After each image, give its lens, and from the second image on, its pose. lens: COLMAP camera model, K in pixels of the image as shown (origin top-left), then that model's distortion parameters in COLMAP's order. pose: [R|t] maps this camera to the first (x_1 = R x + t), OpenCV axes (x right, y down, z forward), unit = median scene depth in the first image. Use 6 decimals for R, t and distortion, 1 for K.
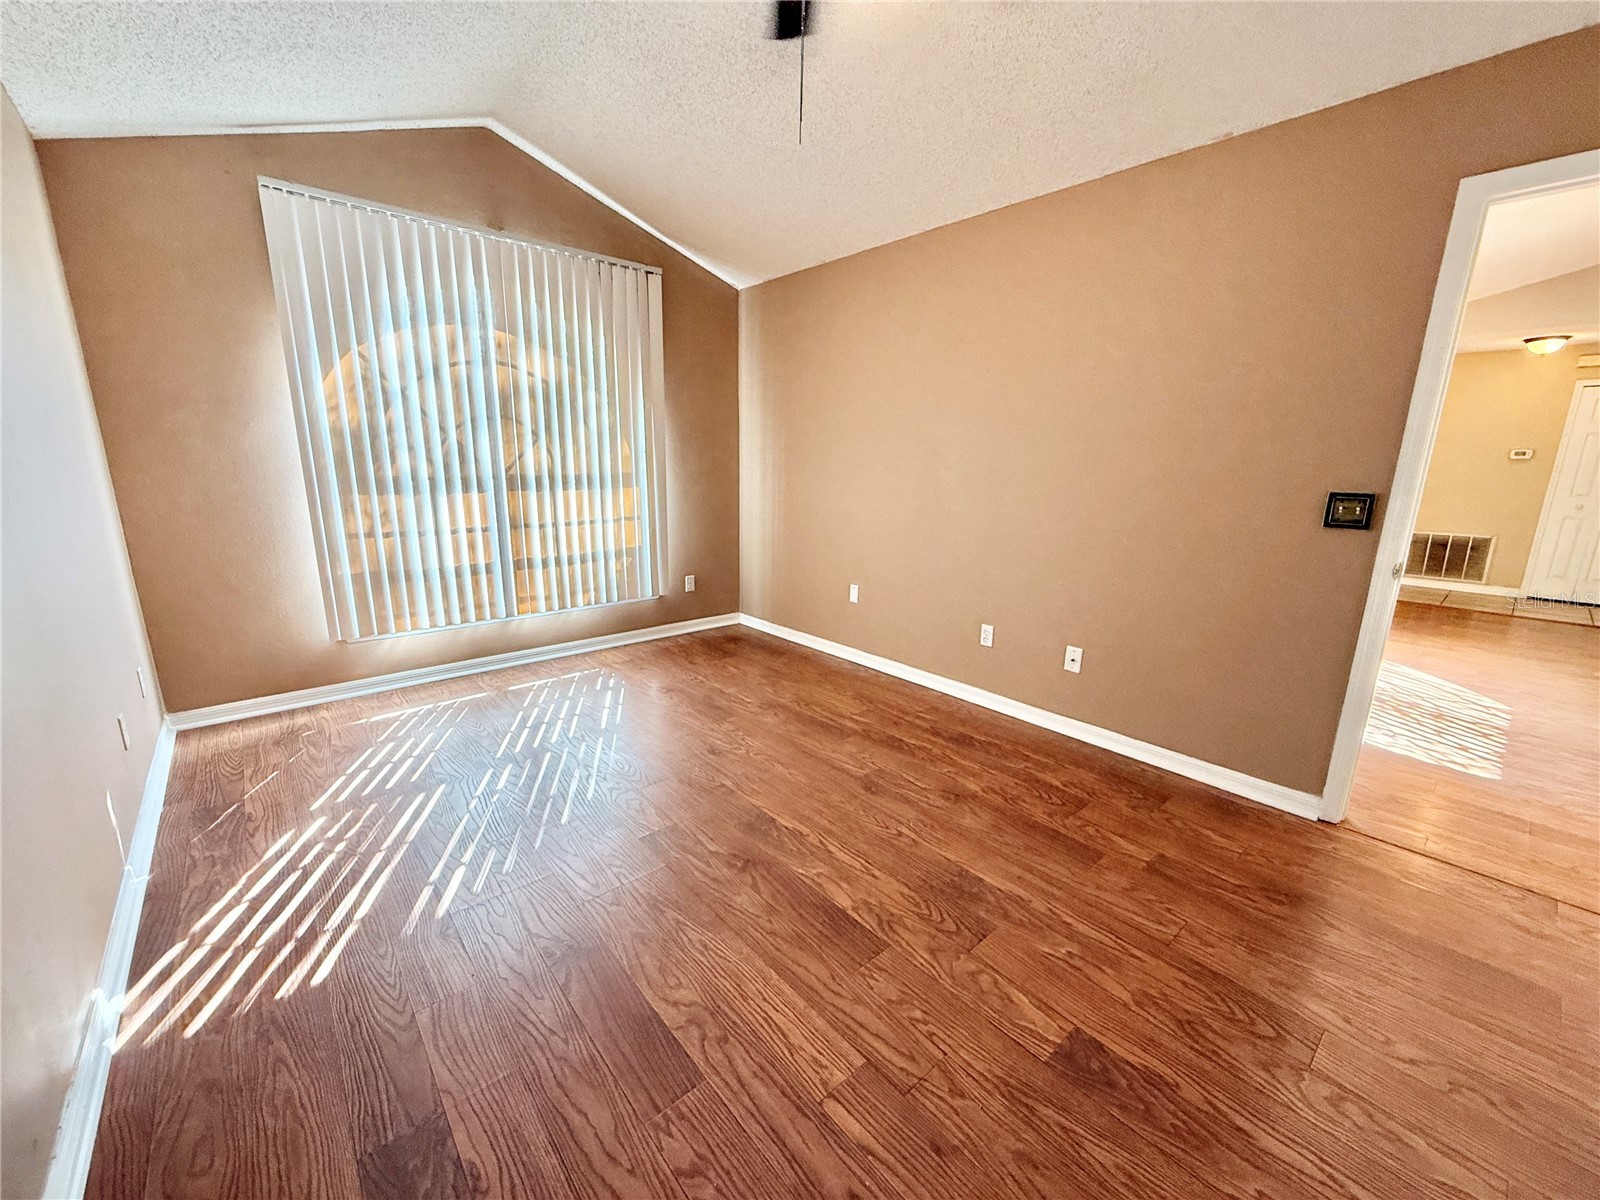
lens RADIAL K [[638.2, 0, 798.2], [0, 638.2, 602.8], [0, 0, 1]] dist [0.000770, -0.000418]
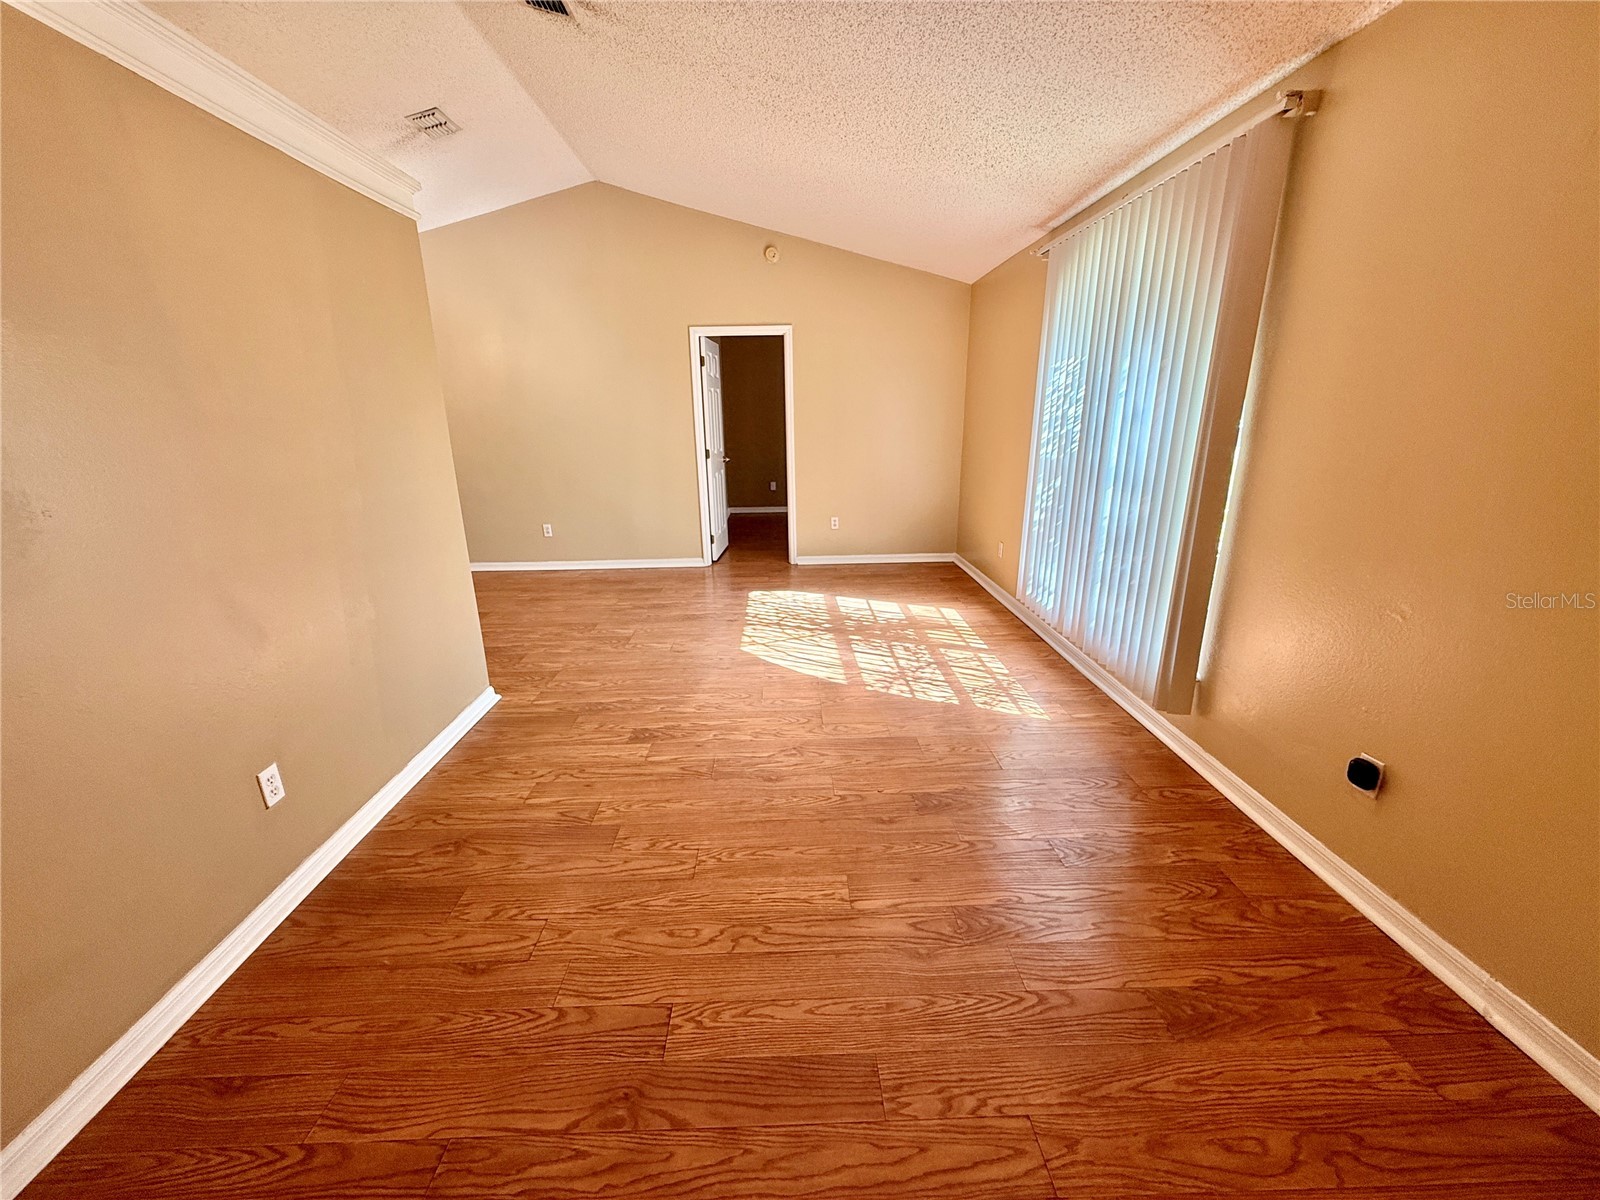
lens RADIAL K [[650.0, 0, 799.6], [0, 650.0, 593.4], [0, 0, 1]] dist [0.001149, 0.000129]
pose [[-0.629082, 0.201084, -0.750880, 1.723580], [-0.170721, 0.906638, 0.385825, -0.350859], [0.758360, 0.370907, -0.536020, 1.512316]]
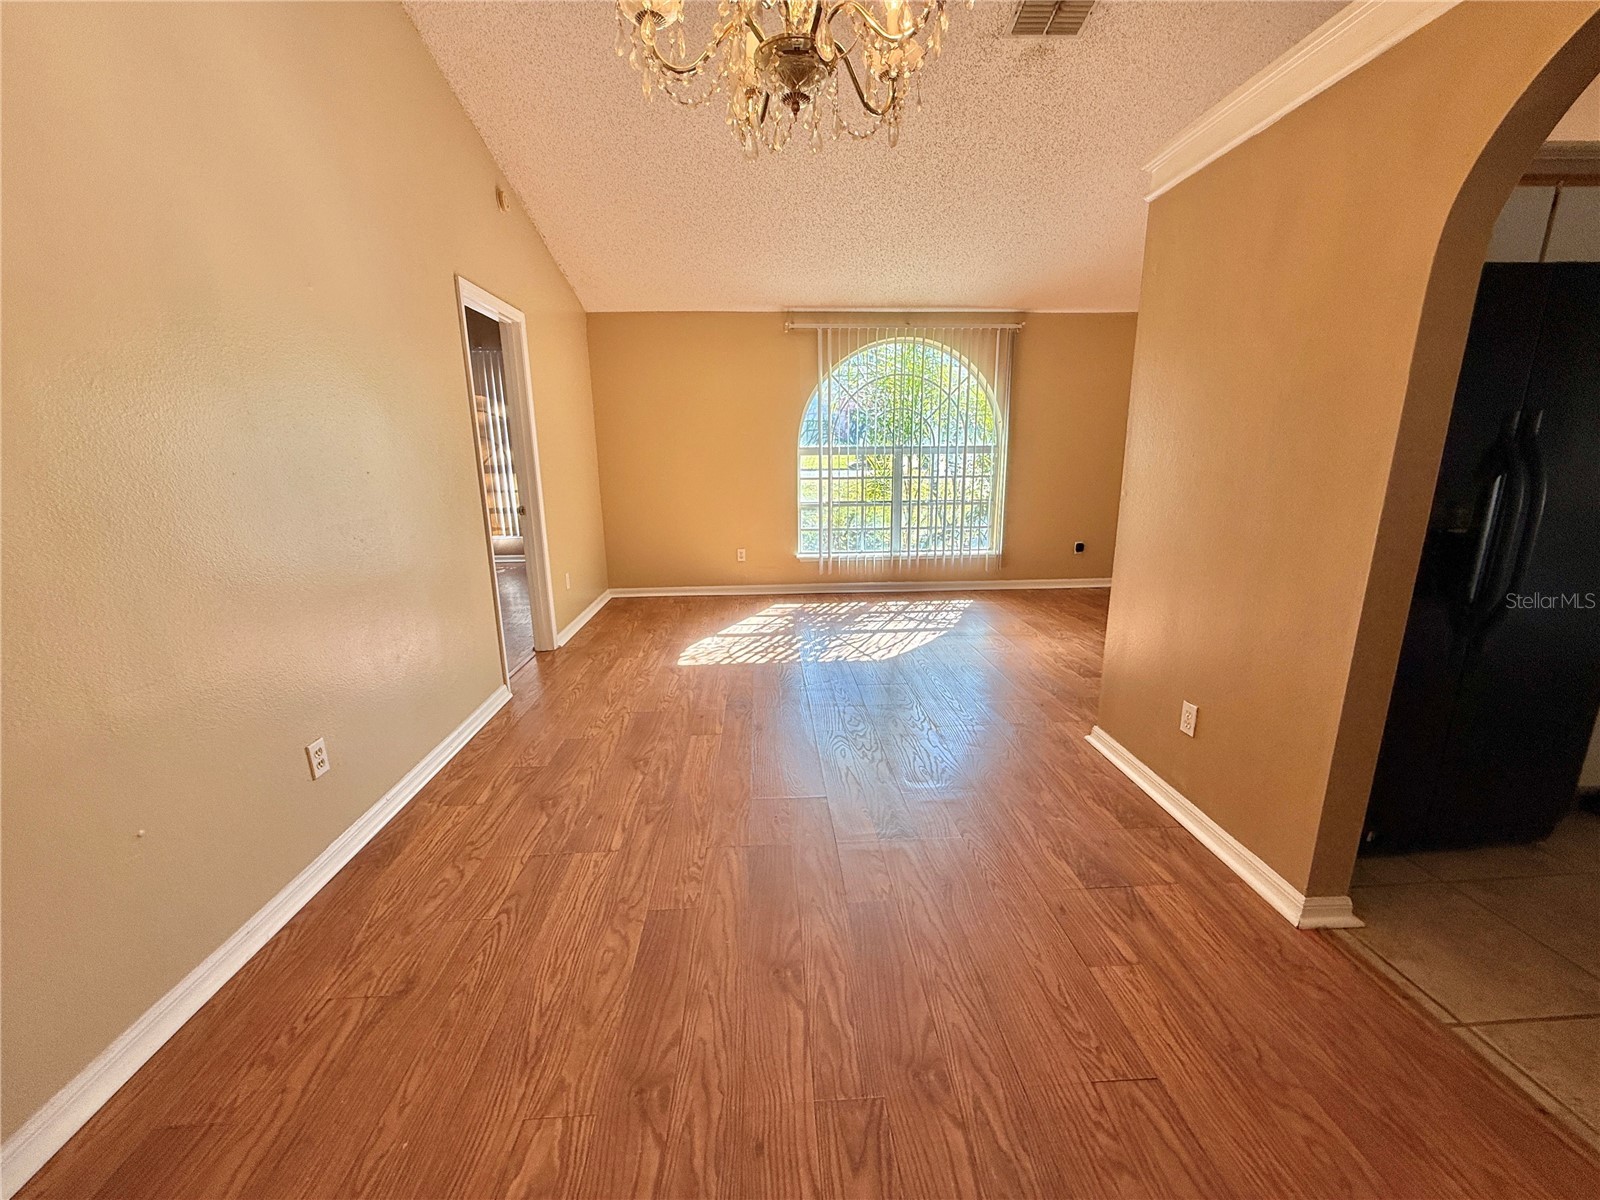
lens RADIAL K [[638.2, 0, 798.2], [0, 638.2, 602.8], [0, 0, 1]] dist [0.000770, -0.000418]
pose [[0.794595, 0.119321, -0.595299, 1.517140], [-0.112794, 0.992440, 0.048369, 0.020683], [0.596570, 0.028713, 0.802047, -0.017693]]
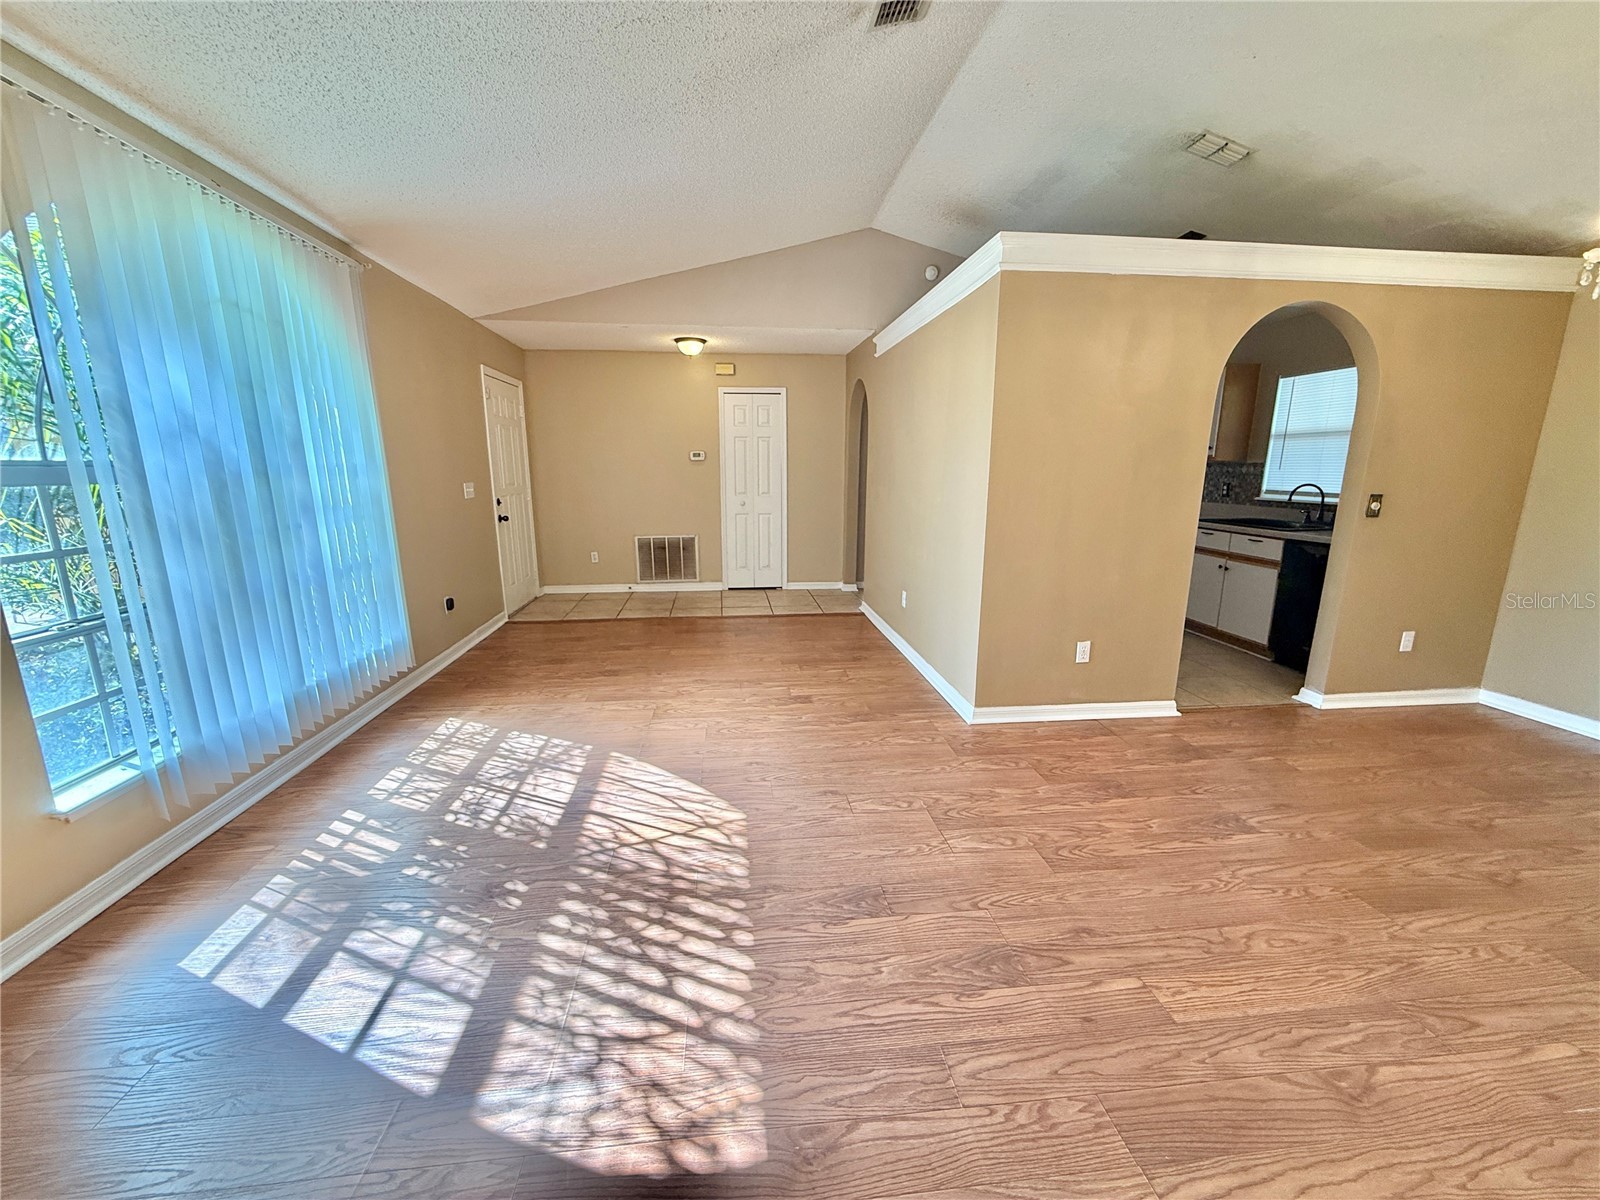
lens RADIAL K [[630.3, 0, 796.9], [0, 630.3, 605.8], [0, 0, 1]] dist [-0.008779, 0.000257]
pose [[0.563555, -0.190949, 0.803707, 0.573652], [0.189069, 0.976907, 0.099525, -0.105670], [-0.804151, 0.095868, 0.586643, 0.473592]]
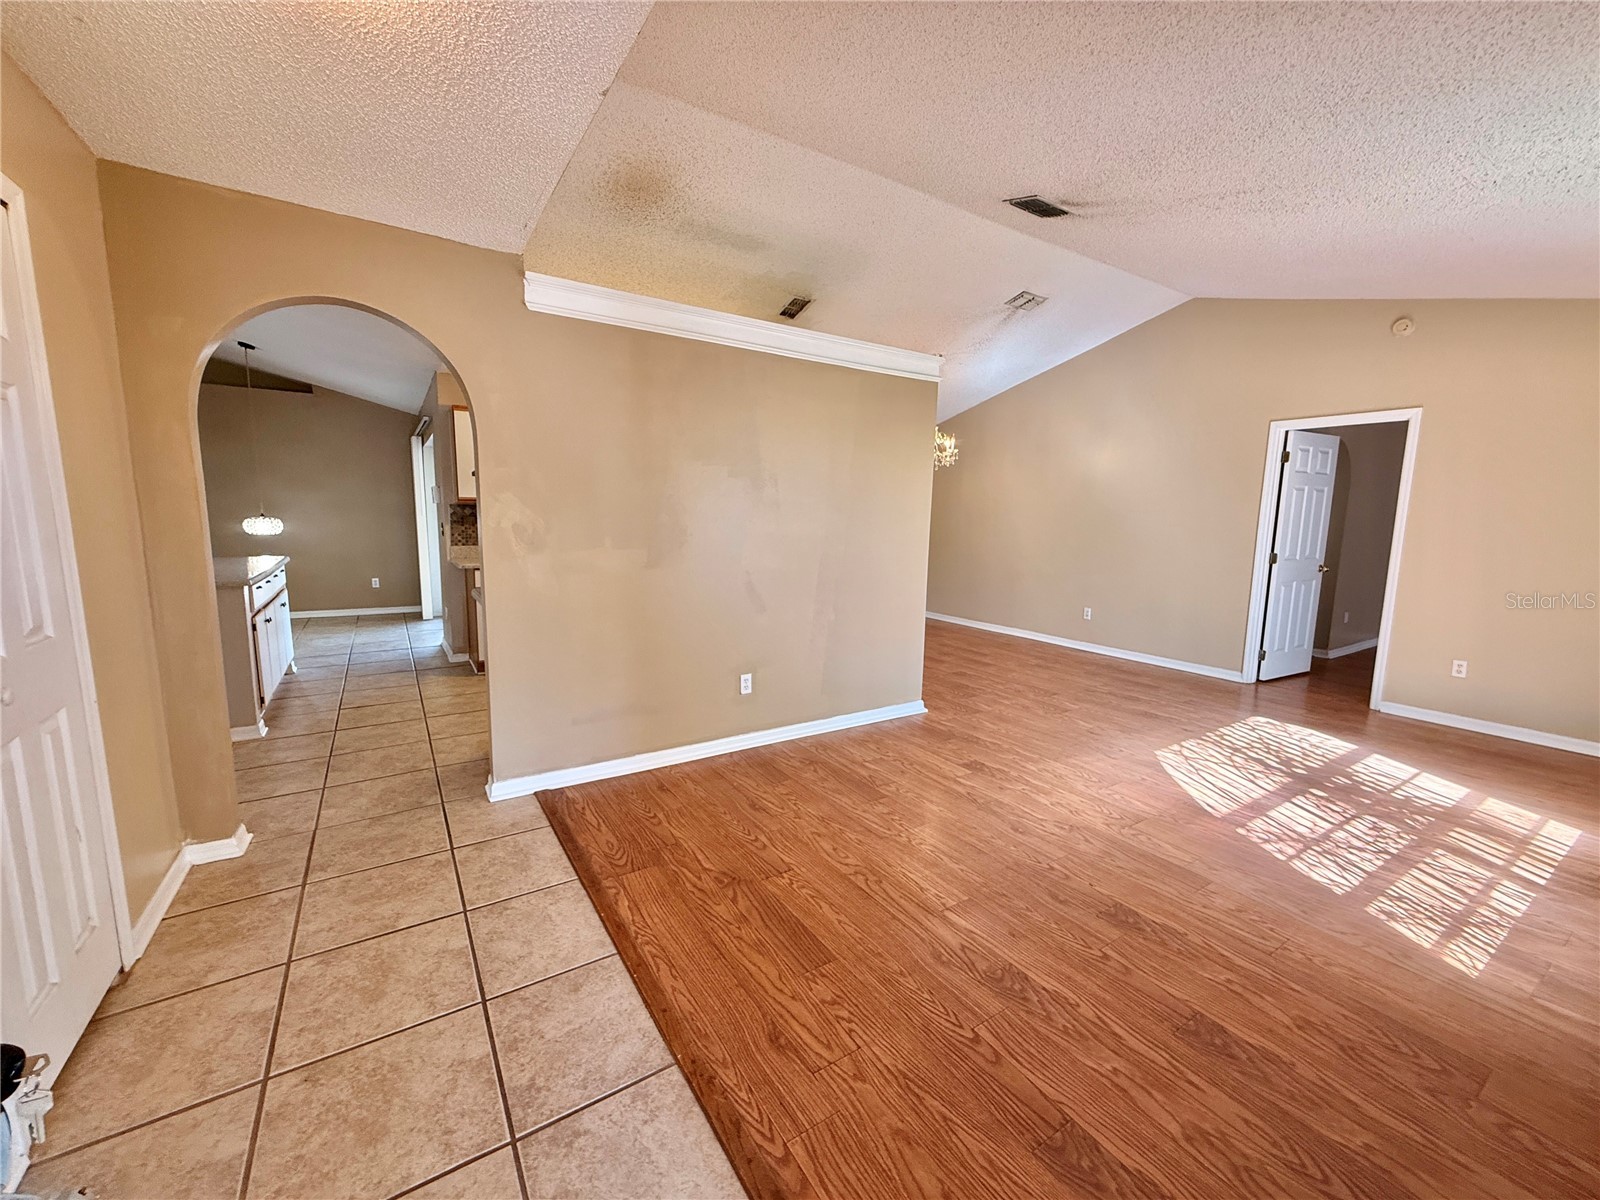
lens RADIAL K [[636.3, 0, 794.1], [0, 636.3, 601.4], [0, 0, 1]] dist [0.005496, 0.000369]
pose [[-0.989615, -0.054177, 0.133144, 1.446997], [-0.002990, 0.933812, 0.357751, -0.413747], [-0.143714, 0.353638, -0.924276, 1.813931]]
